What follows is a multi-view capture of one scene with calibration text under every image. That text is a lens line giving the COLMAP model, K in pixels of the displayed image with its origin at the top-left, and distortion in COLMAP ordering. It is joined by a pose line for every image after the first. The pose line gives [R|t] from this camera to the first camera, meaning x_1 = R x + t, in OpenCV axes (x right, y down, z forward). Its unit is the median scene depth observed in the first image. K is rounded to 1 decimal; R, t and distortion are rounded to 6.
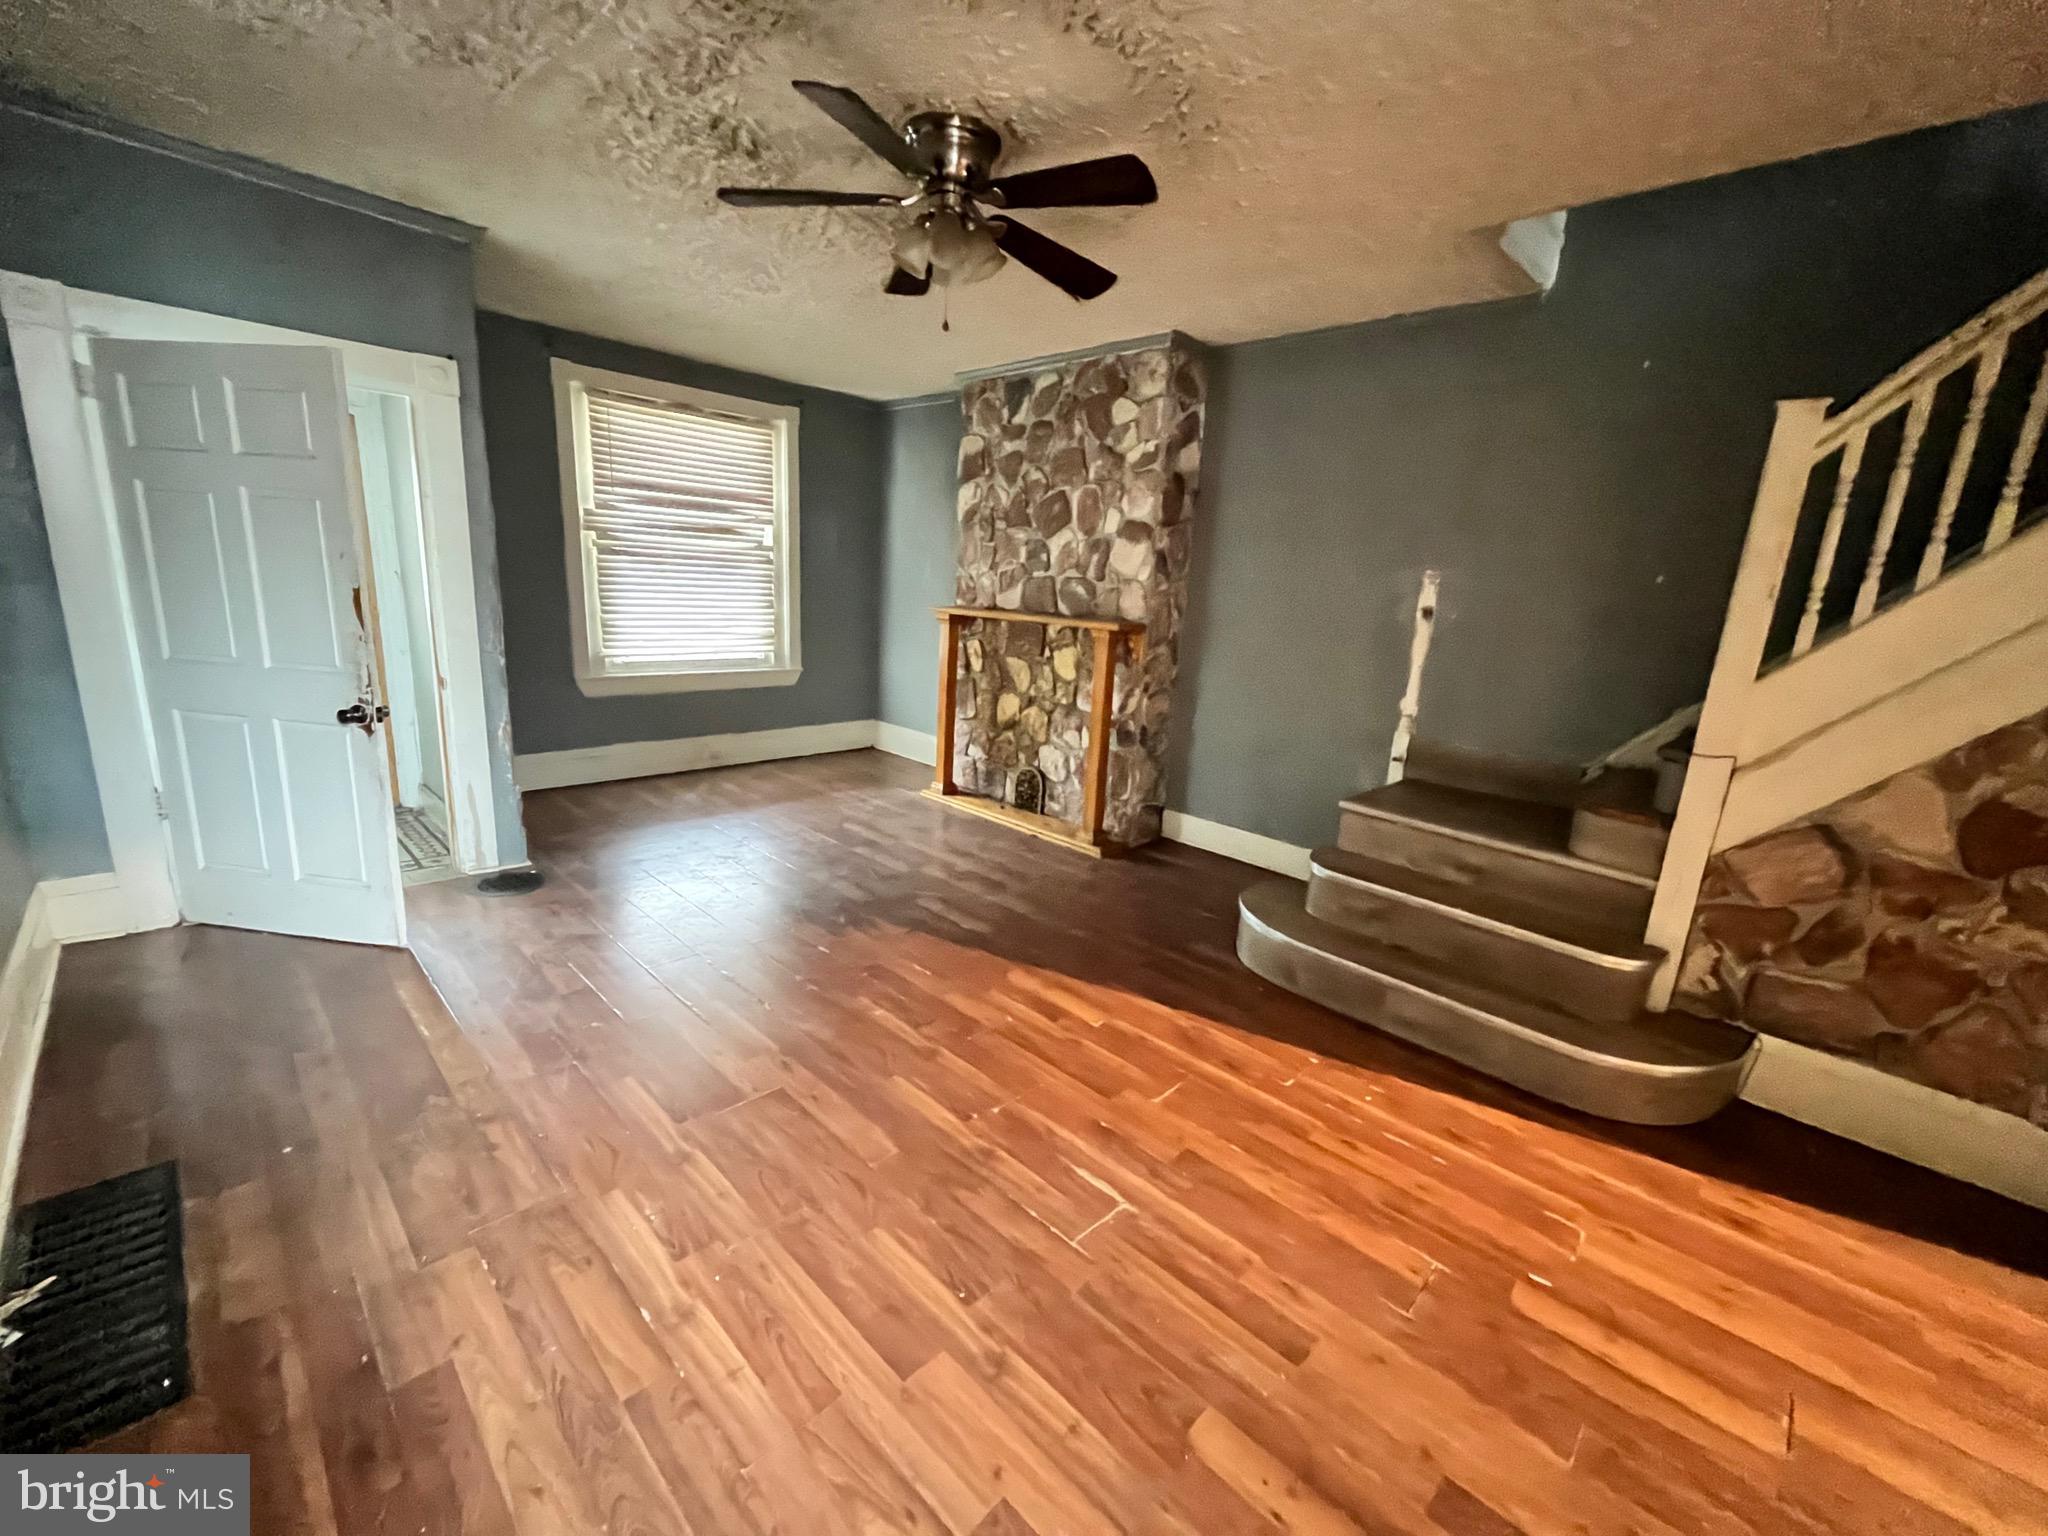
lens RADIAL K [[826.6, 0, 1011.8], [0, 826.6, 765.5], [0, 0, 1]] dist [-0.001848, 0.000960]
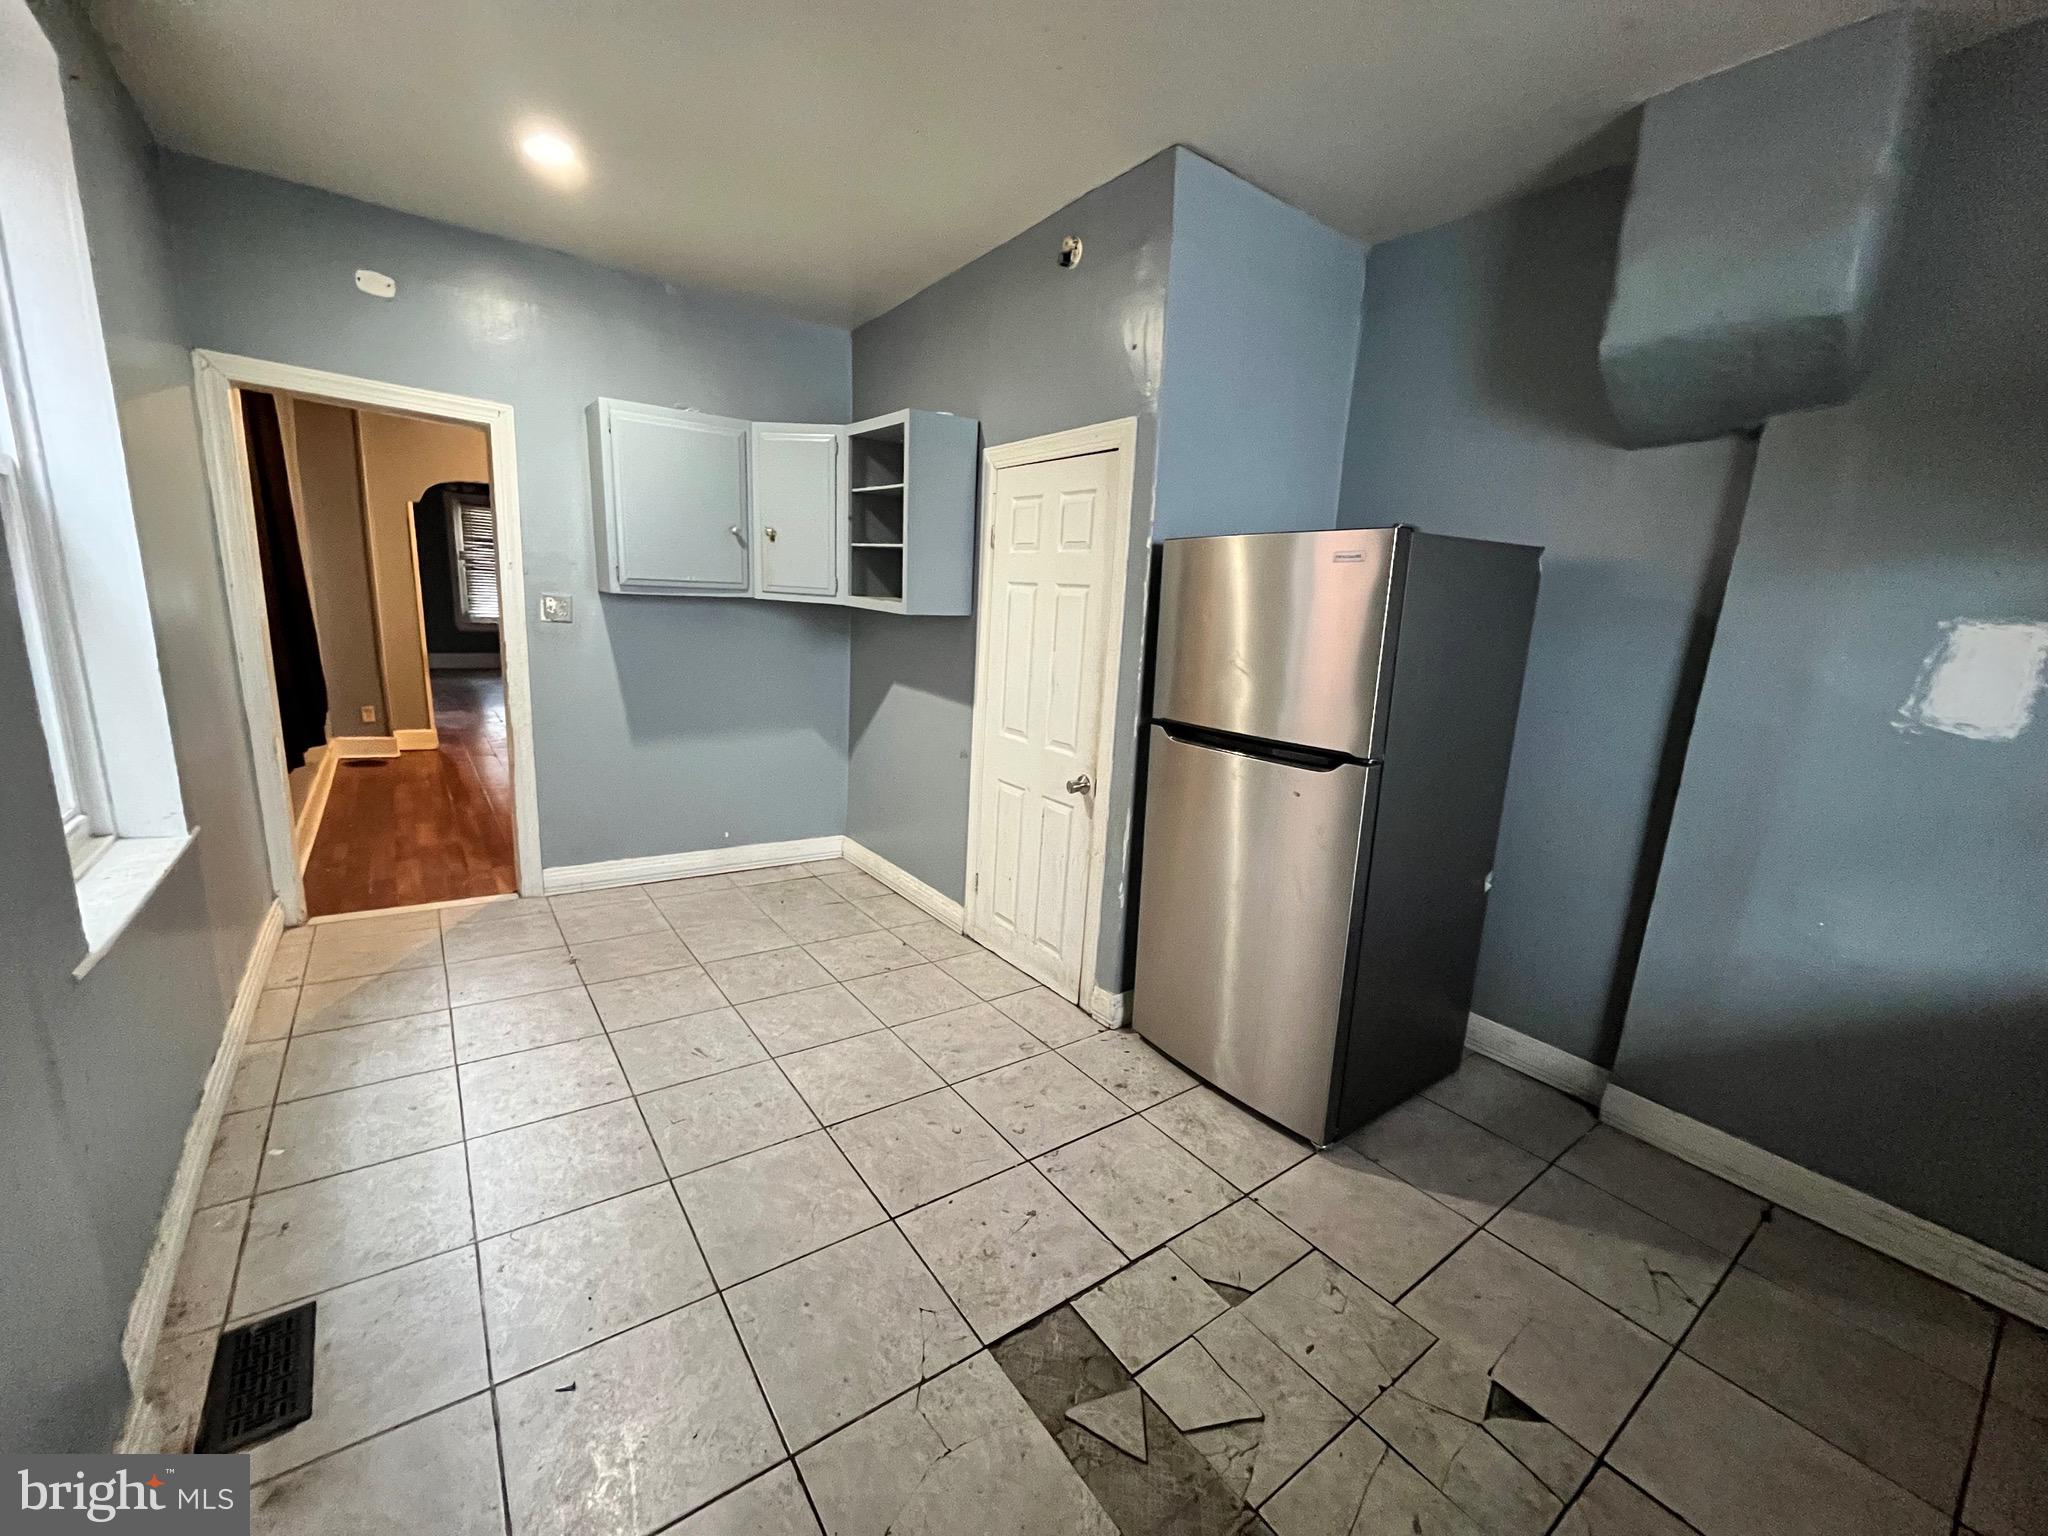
lens RADIAL K [[826.6, 0, 1026.4], [0, 826.6, 775.6], [0, 0, 1]] dist [-0.001848, 0.000960]
pose [[0.988342, 0.032386, -0.148764, 1.519485], [-0.036085, 0.999101, -0.022231, 0.341431], [0.147910, 0.027340, 0.988623, -1.130901]]
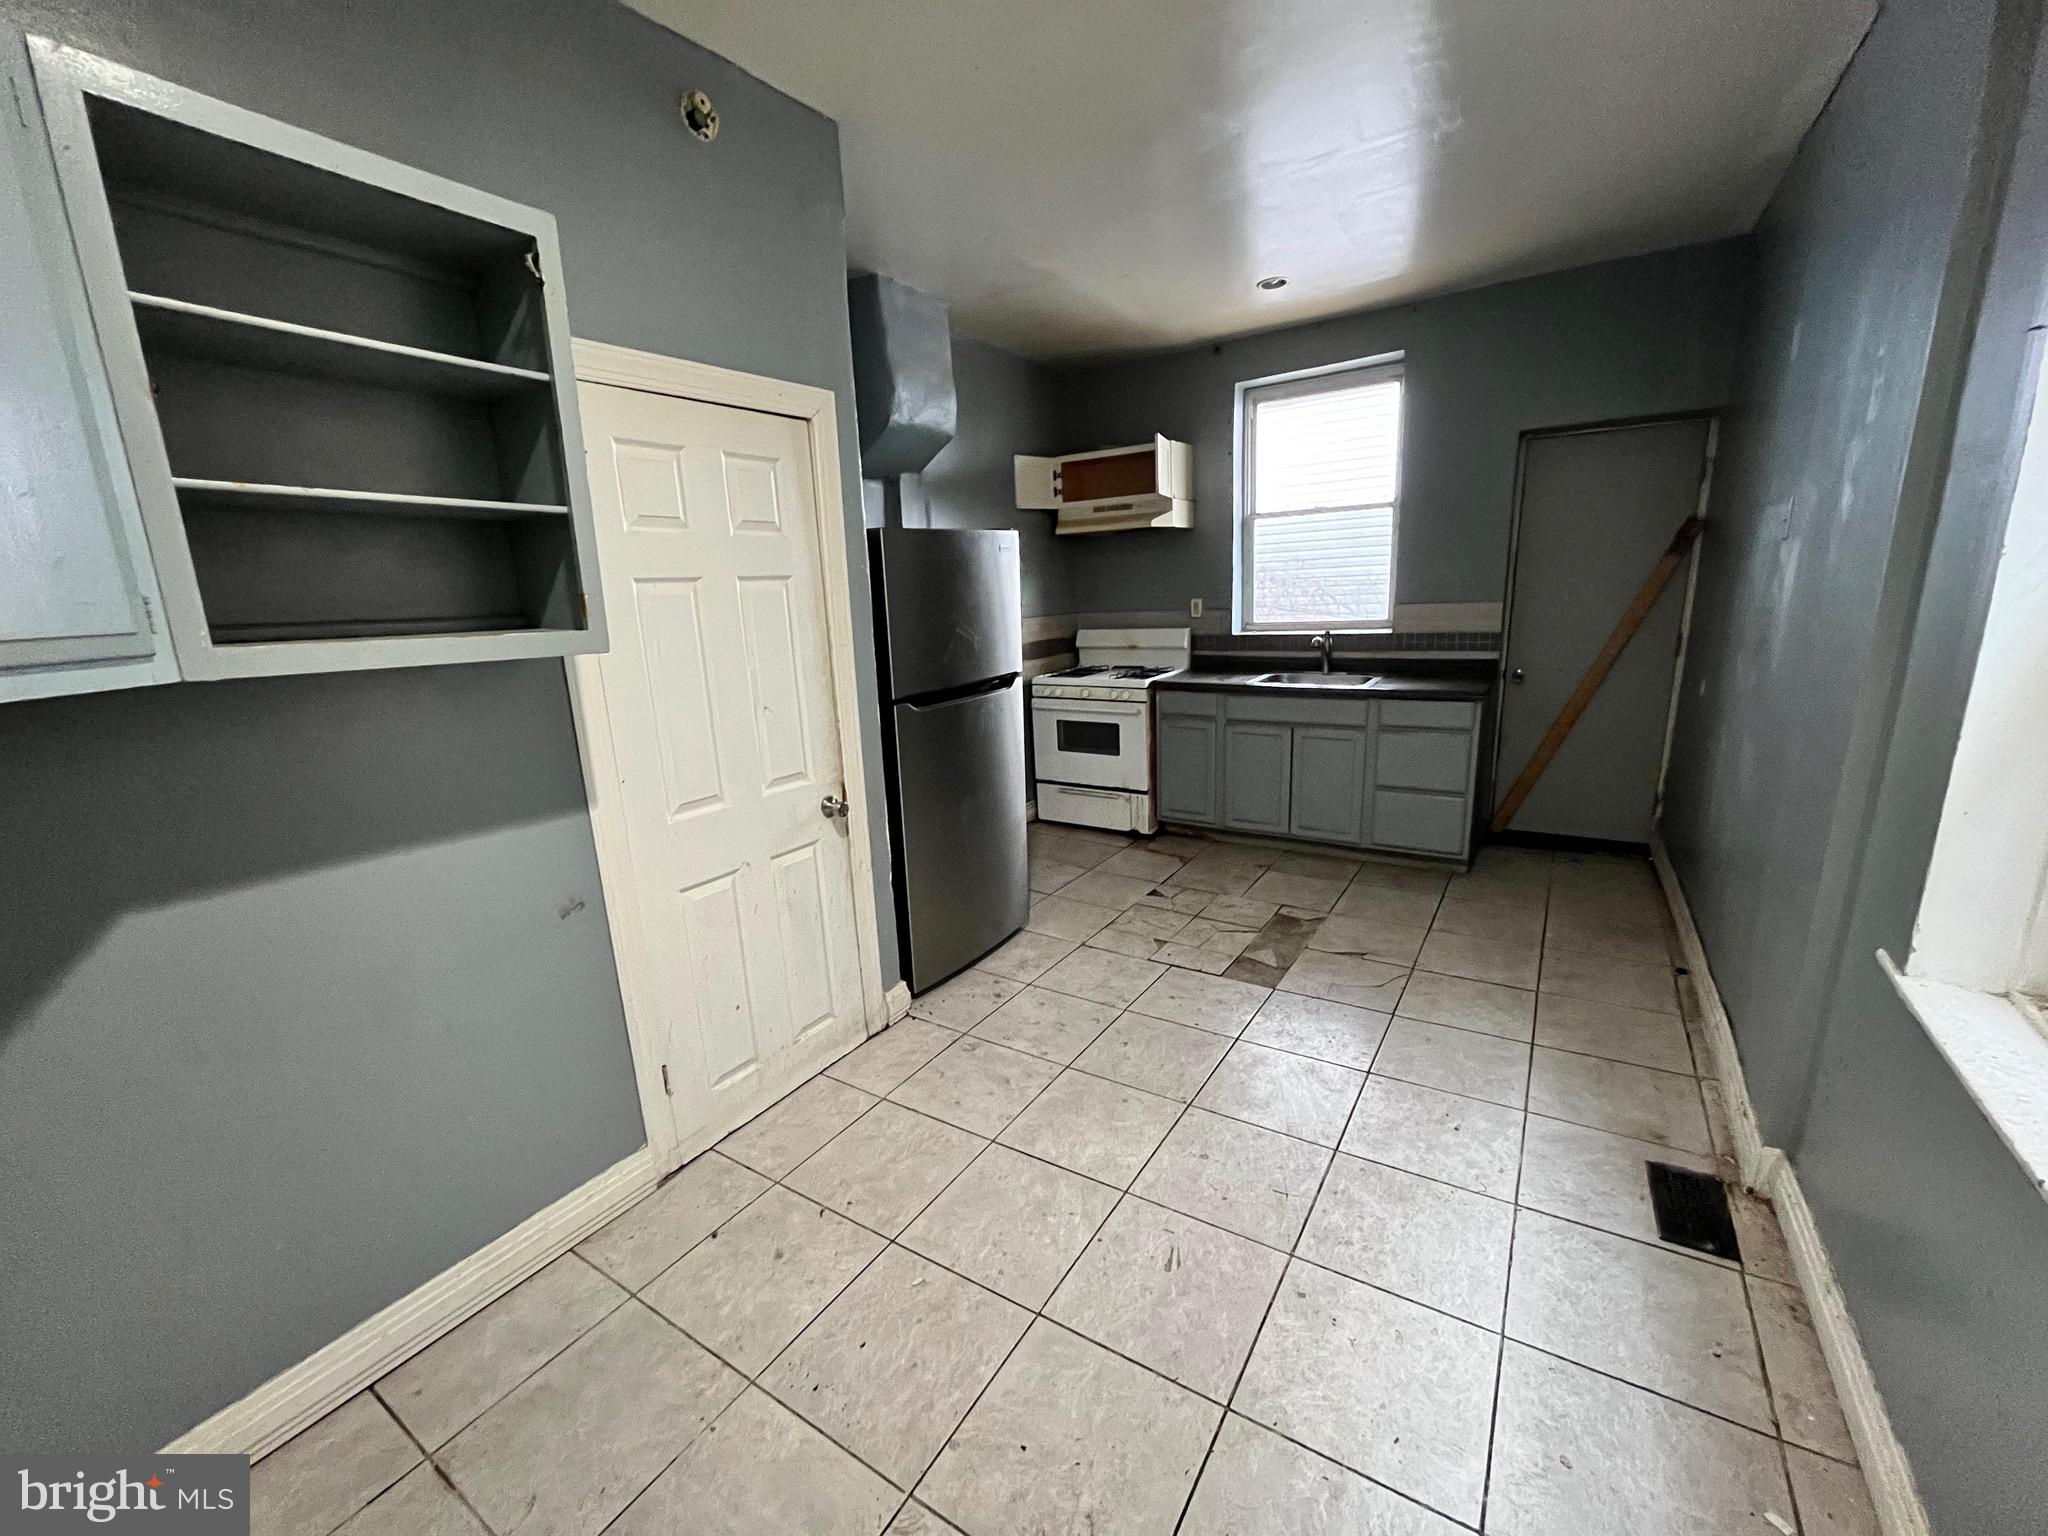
lens RADIAL K [[826.6, 0, 1022.1], [0, 826.6, 778.7], [0, 0, 1]] dist [-0.001848, 0.000960]
pose [[-0.201717, -0.268045, 0.942052, 0.968014], [0.253558, 0.914743, 0.314568, 0.186096], [-0.946054, 0.302319, -0.116554, -0.597273]]
